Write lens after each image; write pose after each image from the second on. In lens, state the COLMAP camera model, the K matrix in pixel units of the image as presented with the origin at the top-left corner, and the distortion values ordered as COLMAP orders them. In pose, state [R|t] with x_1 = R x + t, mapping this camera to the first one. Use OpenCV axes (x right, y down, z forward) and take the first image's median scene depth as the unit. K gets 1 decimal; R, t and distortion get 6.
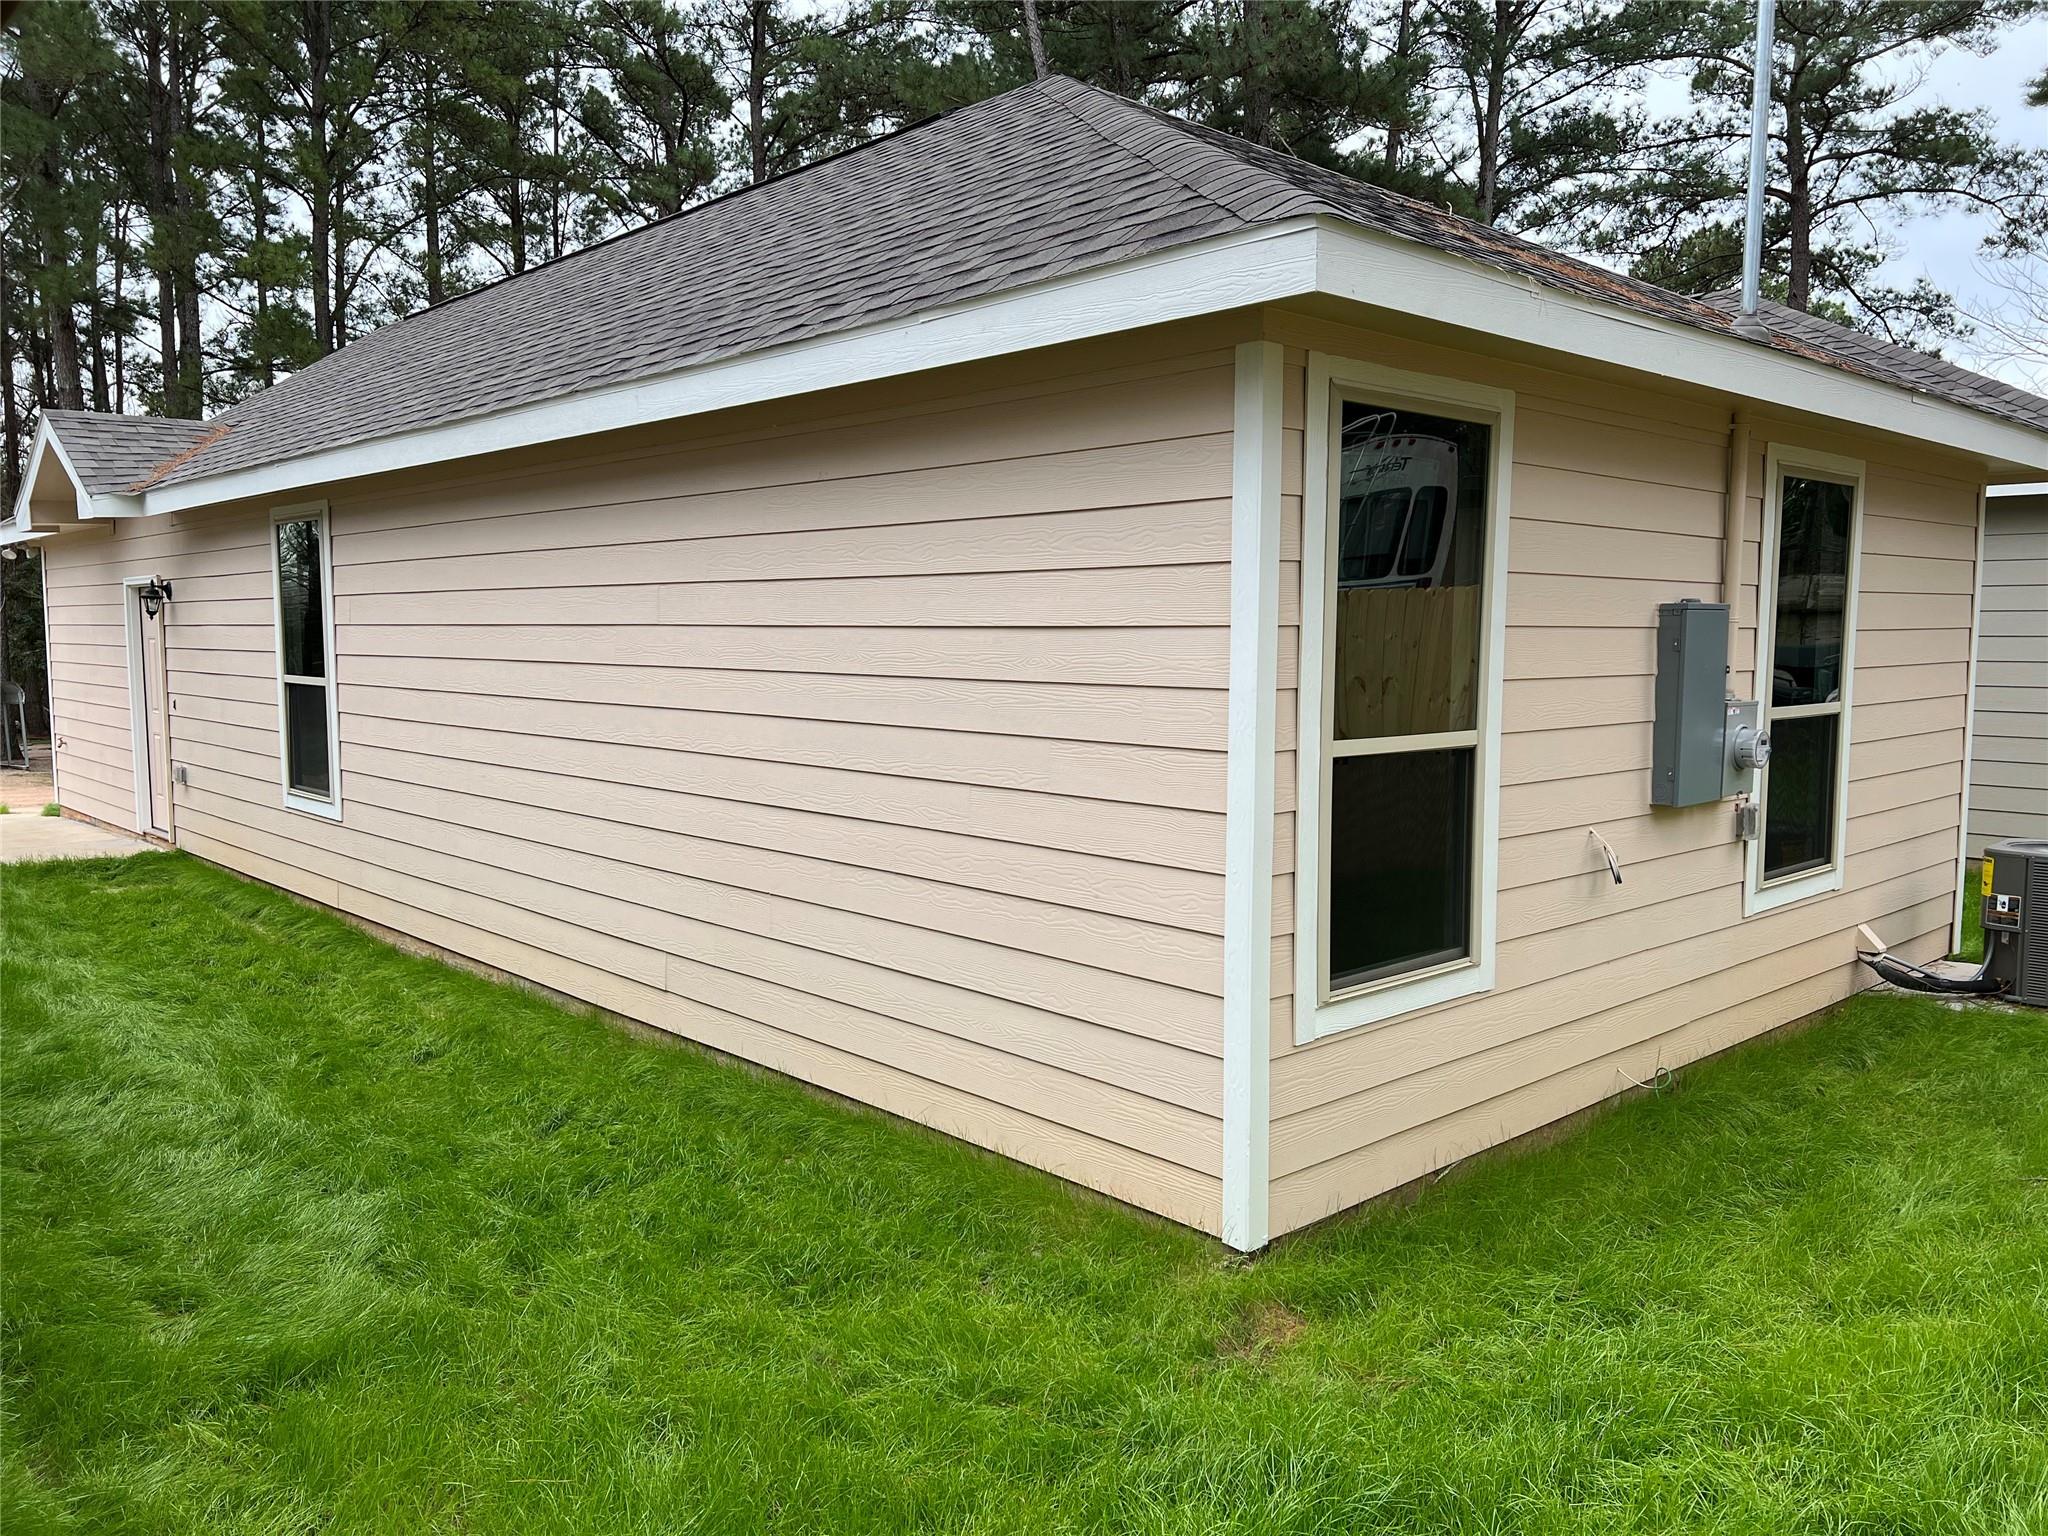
lens RADIAL K [[1573.8, 0, 1024.0], [0, 1573.8, 768.0], [0, 0, 1]] dist [-0.093483, -0.001395]
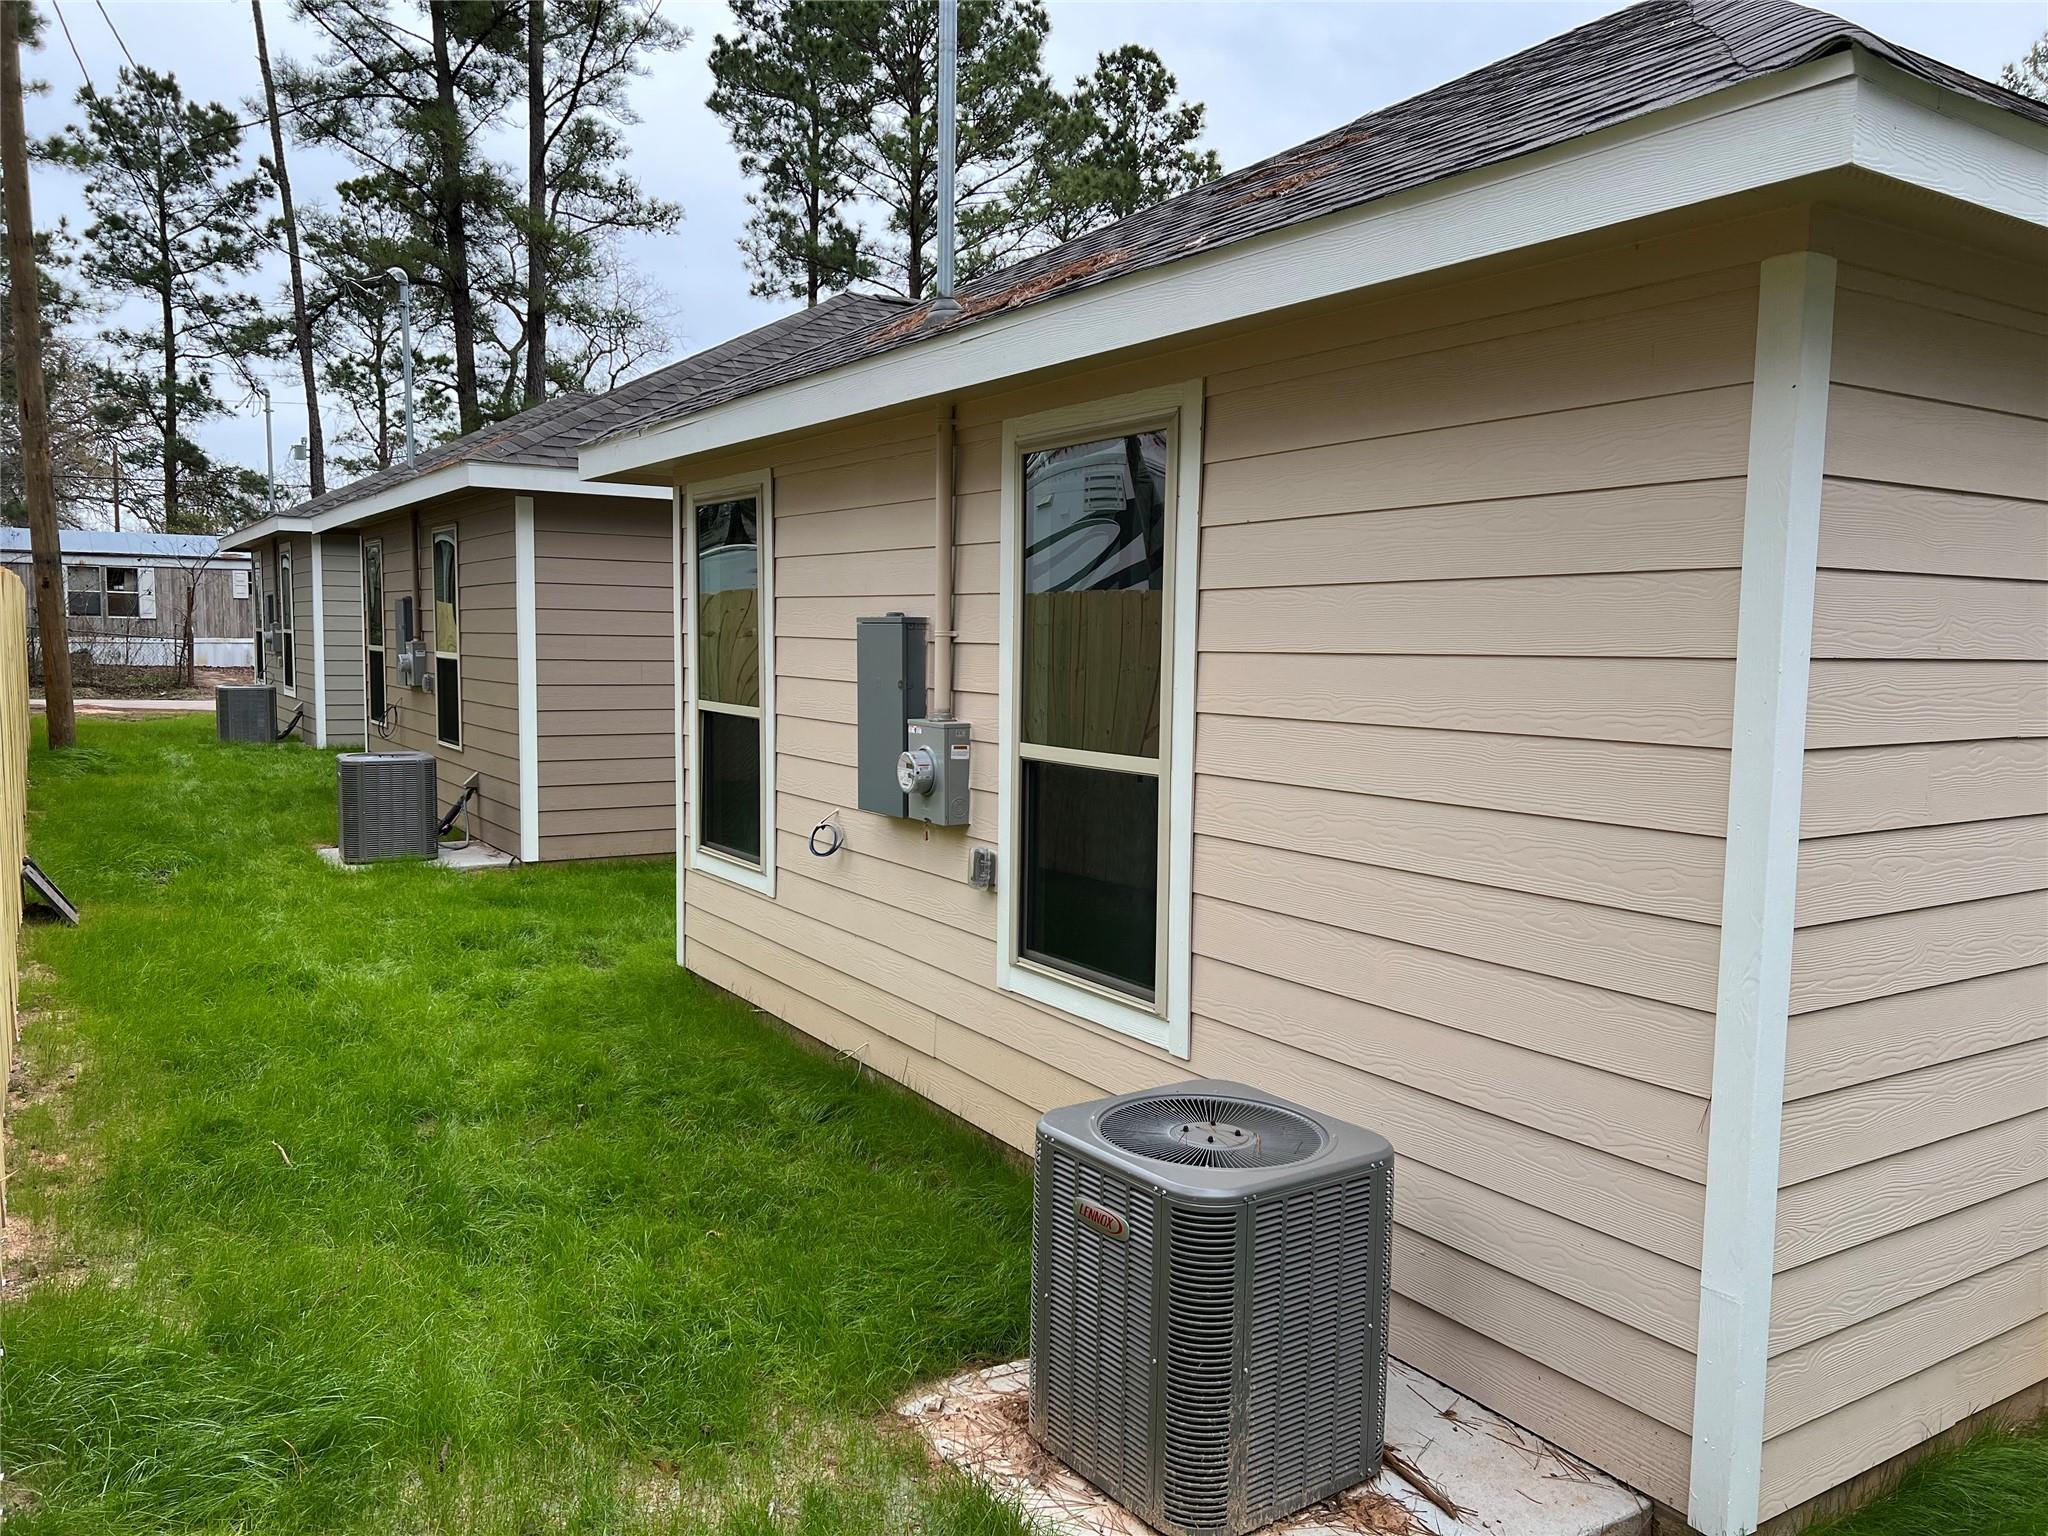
lens RADIAL K [[1573.8, 0, 1024.0], [0, 1573.8, 768.0], [0, 0, 1]] dist [-0.093483, -0.001395]
pose [[-0.173944, 0.071009, -0.982192, 1.362449], [-0.116598, 0.988896, 0.092143, -0.107016], [0.977828, 0.130550, -0.163733, 1.197417]]
